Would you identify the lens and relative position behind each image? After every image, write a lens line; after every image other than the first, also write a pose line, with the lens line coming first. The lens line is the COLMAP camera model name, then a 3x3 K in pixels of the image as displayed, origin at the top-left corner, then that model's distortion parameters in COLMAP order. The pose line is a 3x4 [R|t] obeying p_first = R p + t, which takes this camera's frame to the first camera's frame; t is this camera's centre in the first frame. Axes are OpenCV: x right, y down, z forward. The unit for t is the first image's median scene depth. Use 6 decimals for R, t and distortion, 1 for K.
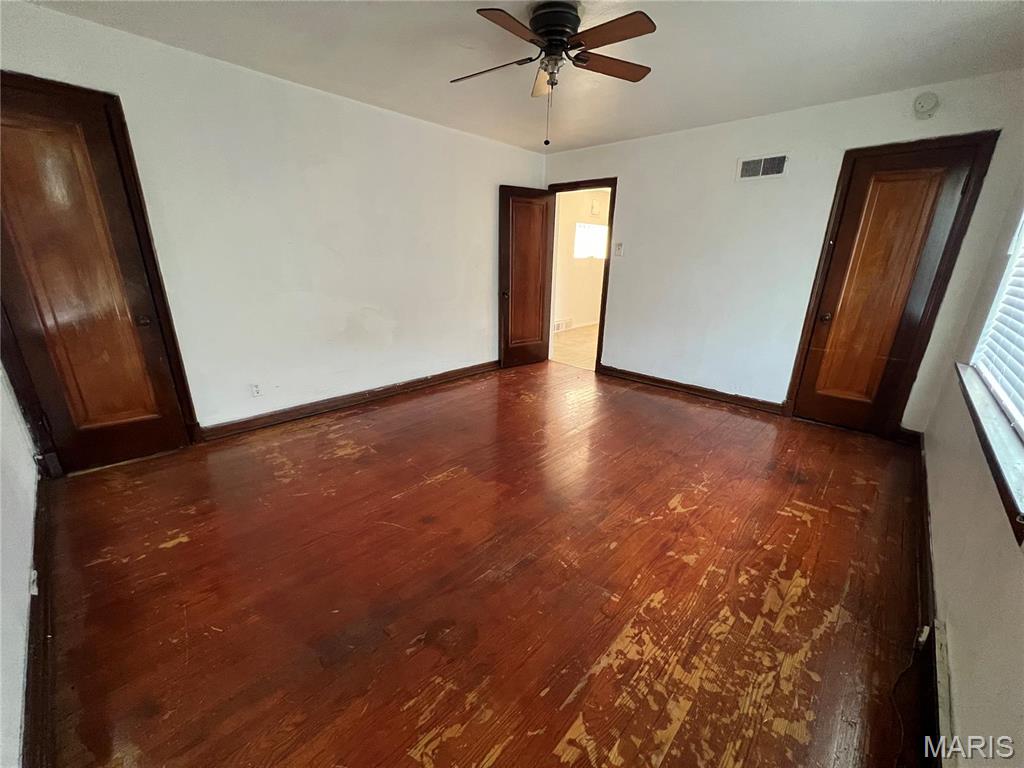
lens RADIAL K [[408.8, 0, 512.0], [0, 408.8, 385.9], [0, 0, 1]] dist [-0.001457, 0.000003]
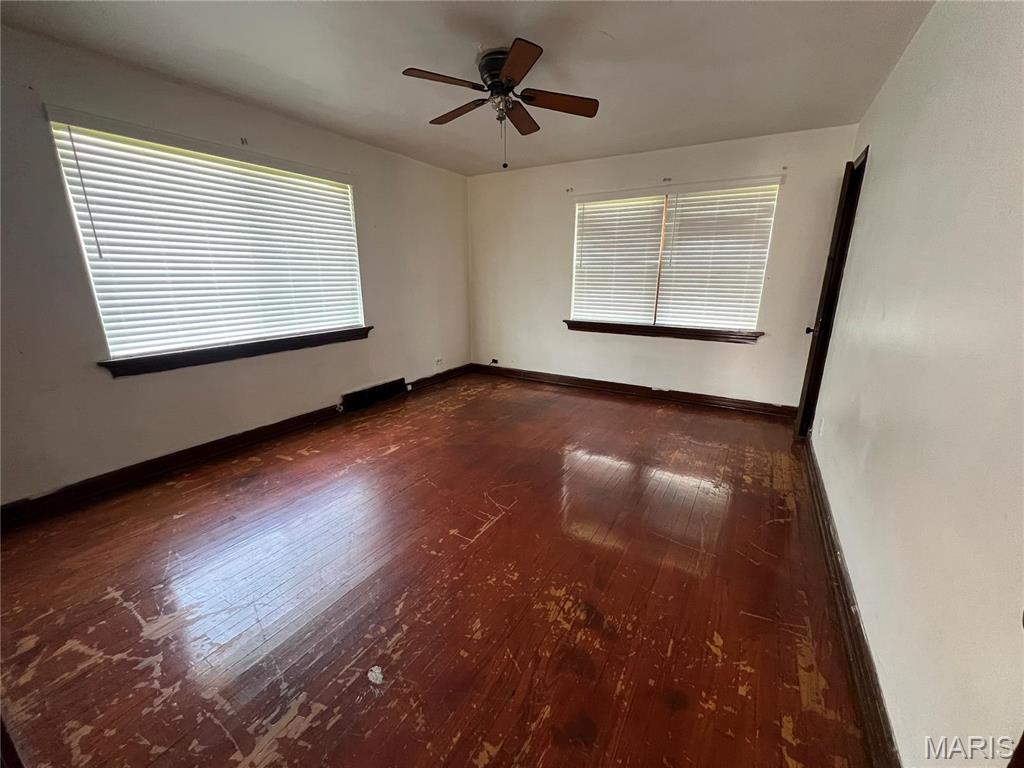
lens RADIAL K [[408.8, 0, 512.0], [0, 408.8, 385.9], [0, 0, 1]] dist [-0.001457, 0.000003]
pose [[-0.975347, 0.033156, -0.218170, 0.322550], [-0.091197, 0.839714, 0.535316, -0.688392], [0.200950, 0.542015, -0.815990, 2.193224]]
